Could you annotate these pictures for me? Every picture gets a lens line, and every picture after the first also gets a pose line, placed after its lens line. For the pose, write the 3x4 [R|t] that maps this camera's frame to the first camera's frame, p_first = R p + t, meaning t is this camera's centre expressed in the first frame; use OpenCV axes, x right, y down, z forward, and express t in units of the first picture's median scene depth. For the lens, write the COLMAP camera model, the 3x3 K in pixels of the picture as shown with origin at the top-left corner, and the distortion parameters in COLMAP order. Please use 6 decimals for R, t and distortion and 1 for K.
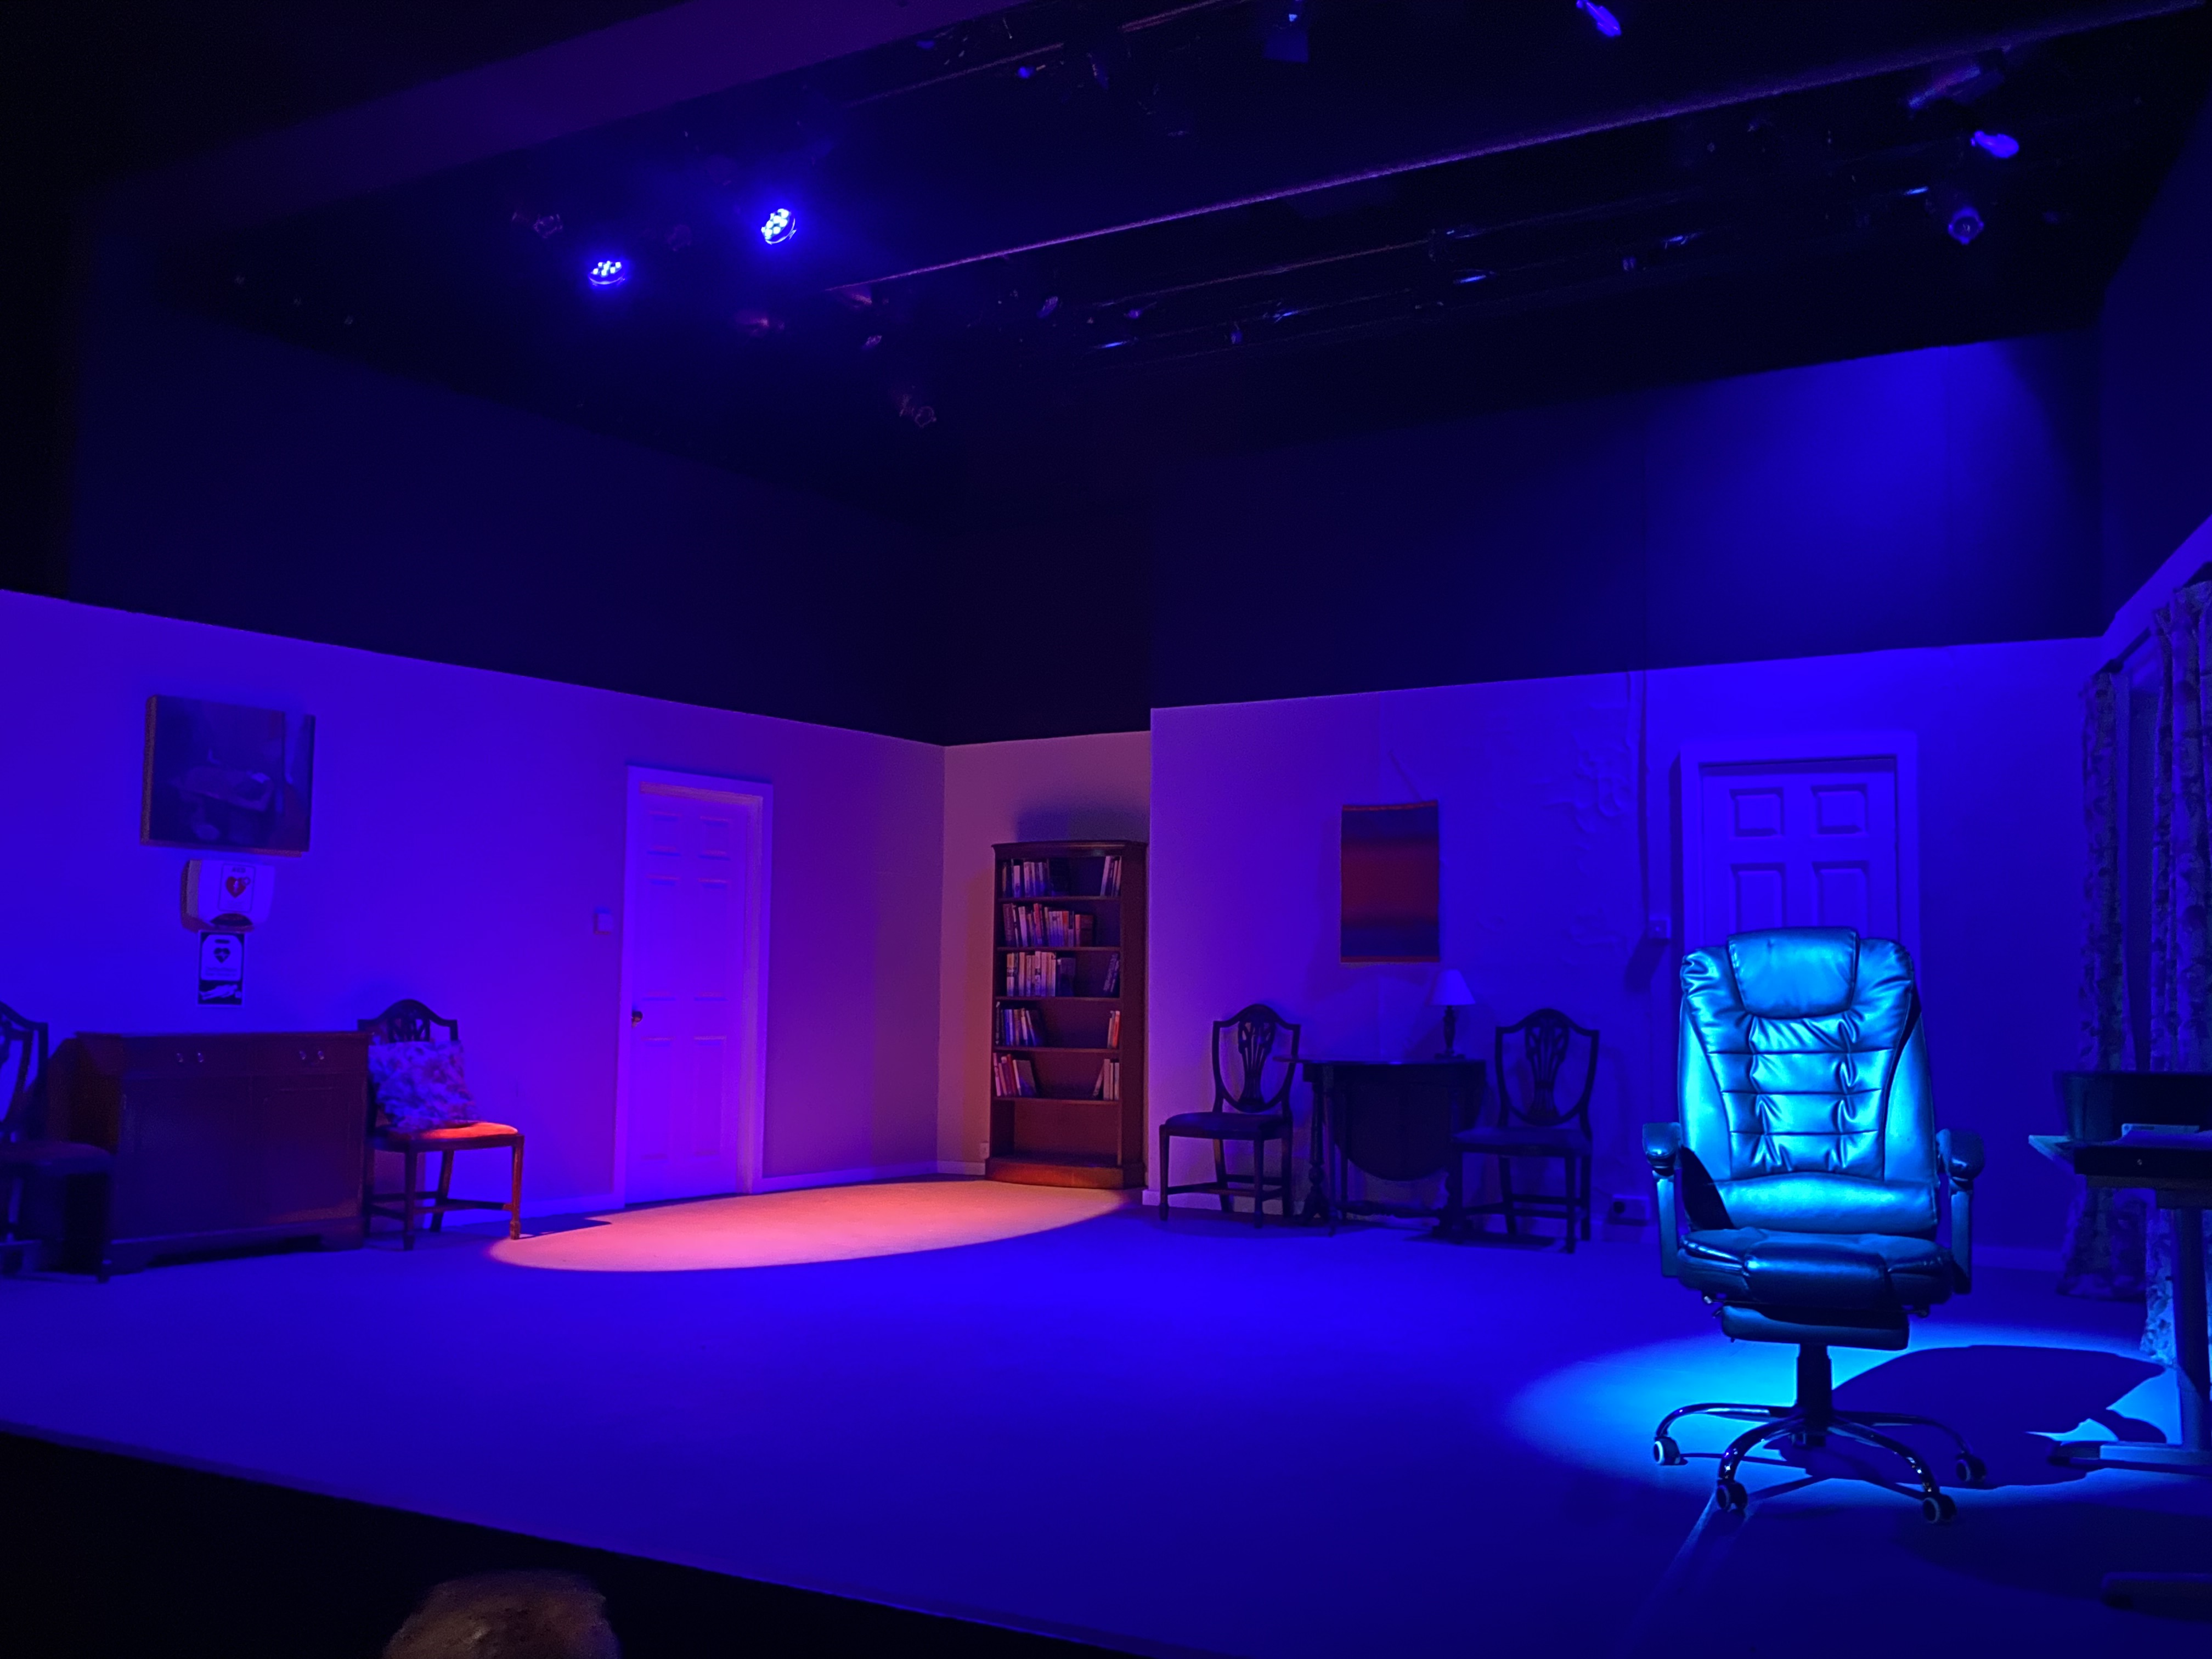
lens RADIAL K [[1949.2, 0, 1106.0], [0, 1949.2, 829.5], [0, 0, 1]] dist [0.185713, -0.391017]
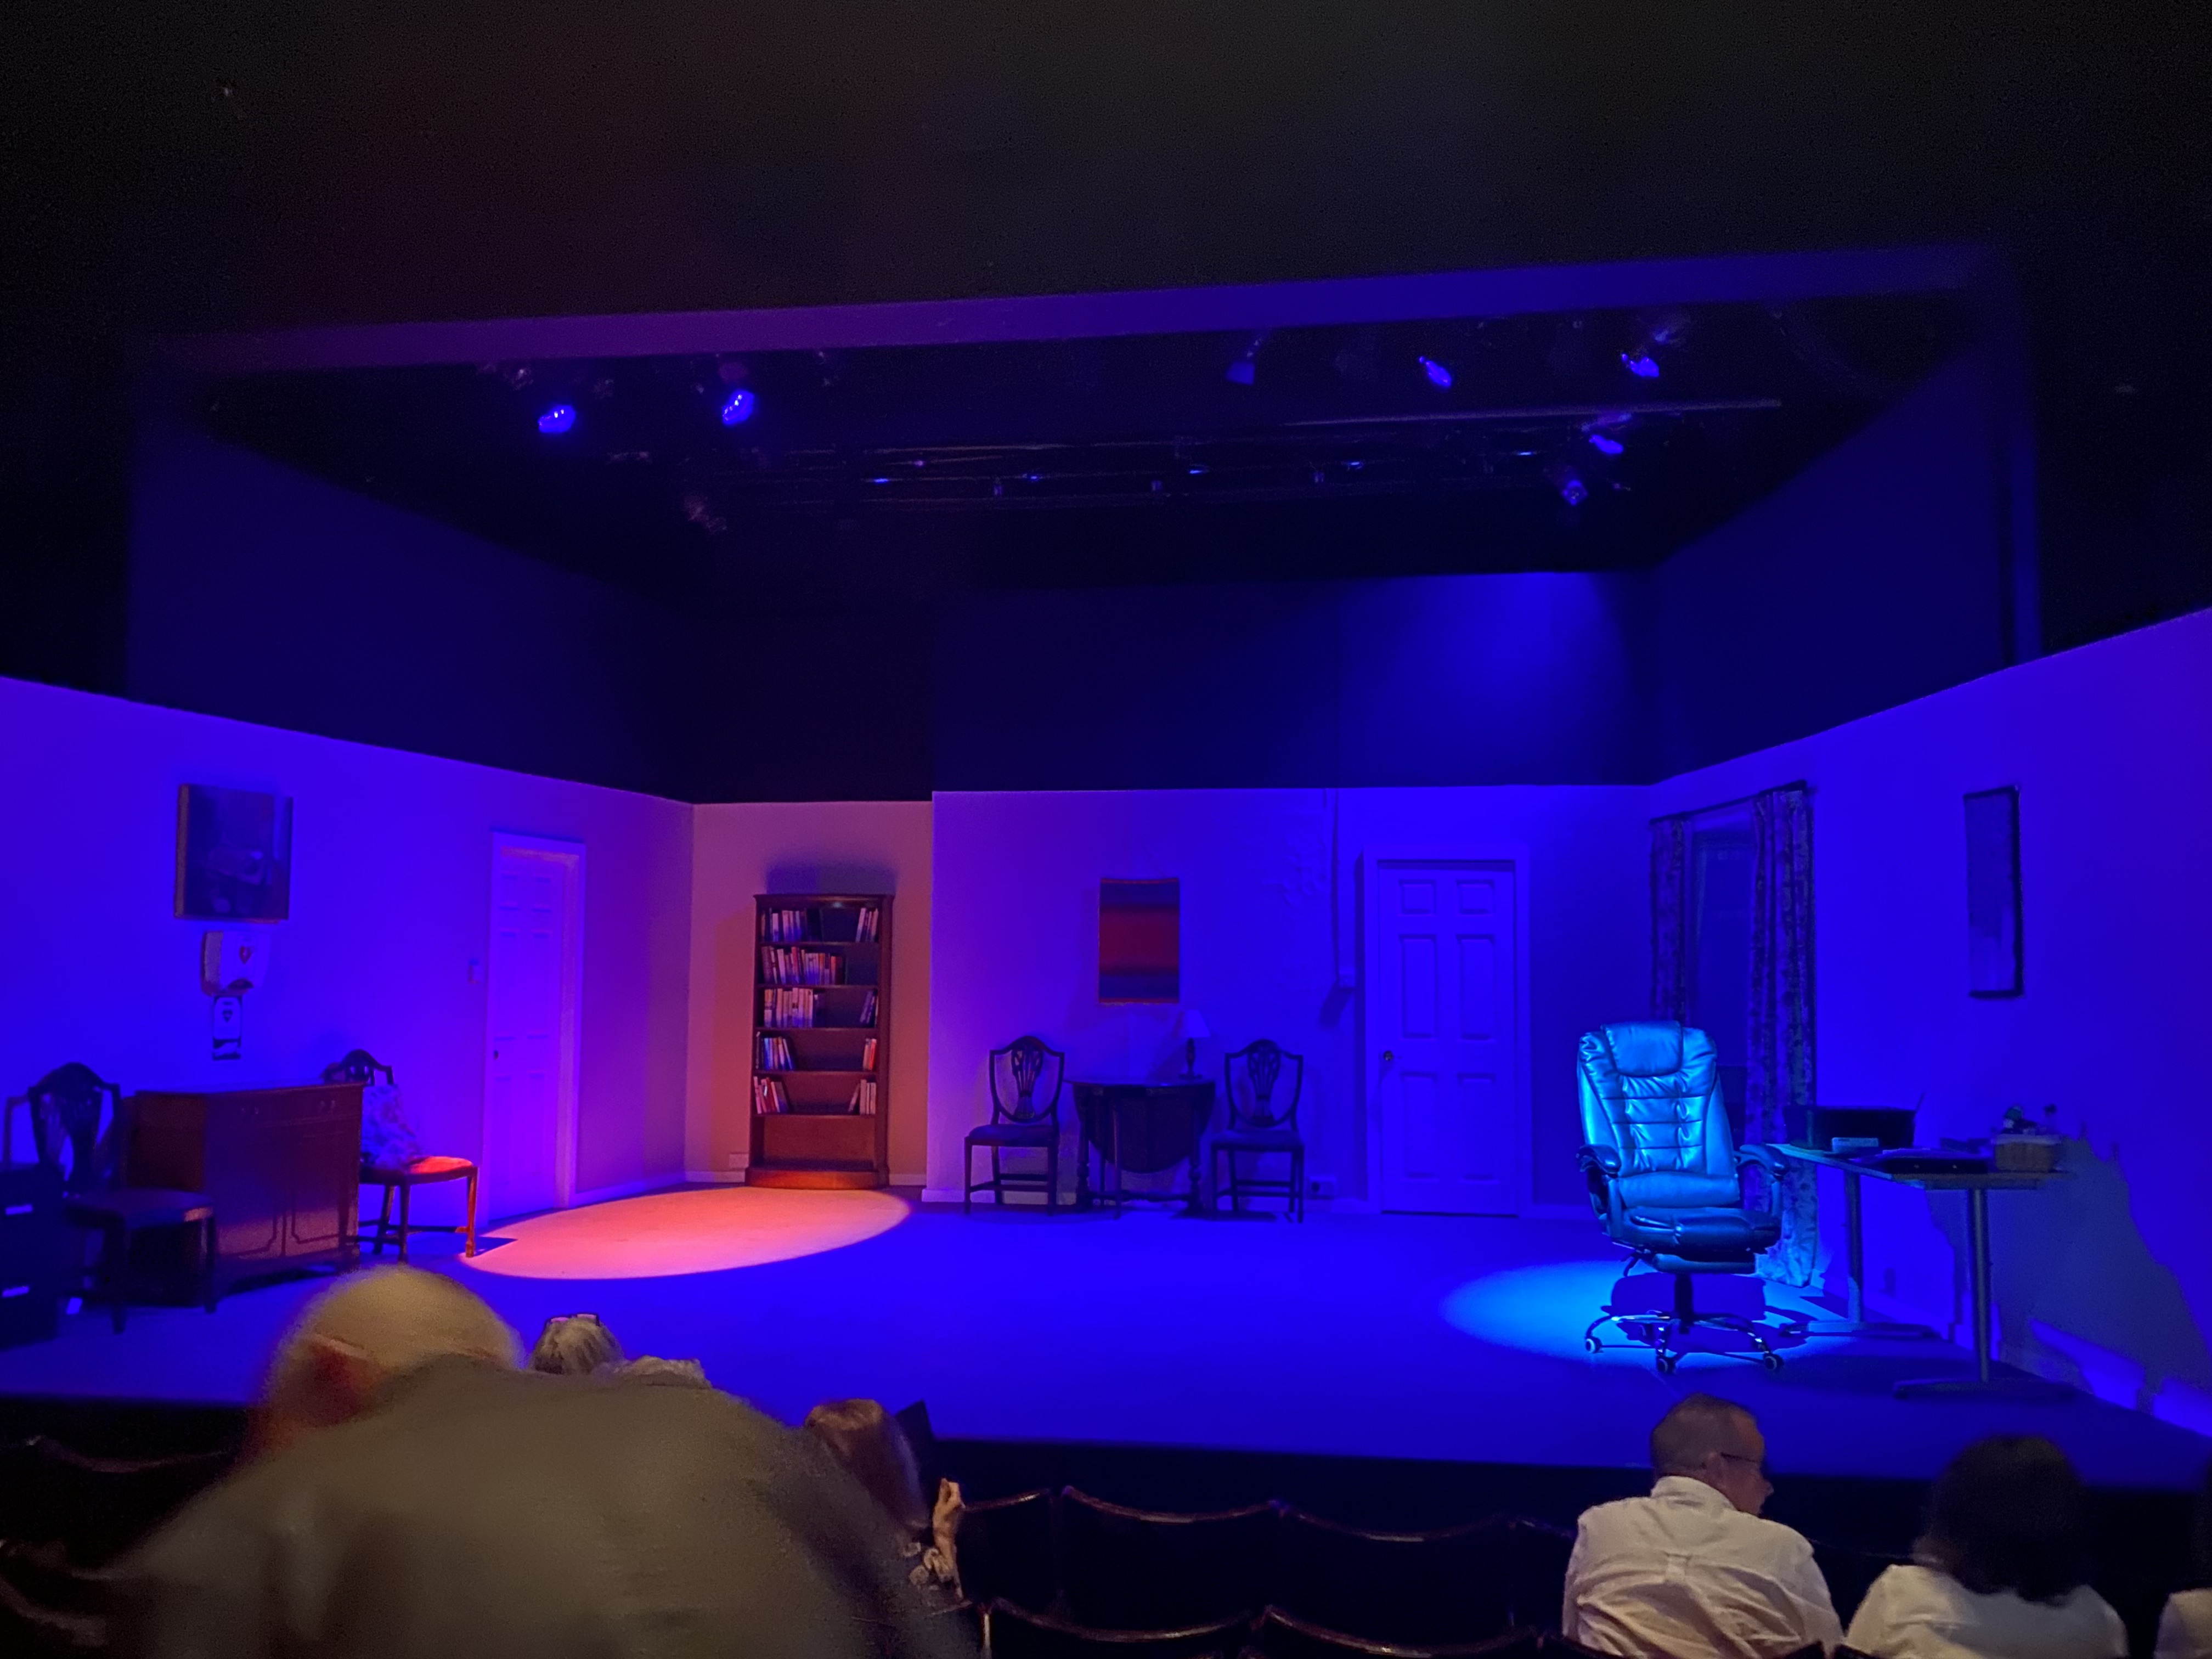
lens RADIAL K [[1949.2, 0, 1106.0], [0, 1949.2, 829.5], [0, 0, 1]] dist [0.185713, -0.391017]
pose [[0.934247, 0.023991, 0.355818, -0.350103], [-0.028672, 0.999558, 0.007887, -0.058129], [-0.355472, -0.017571, 0.934522, -0.194108]]
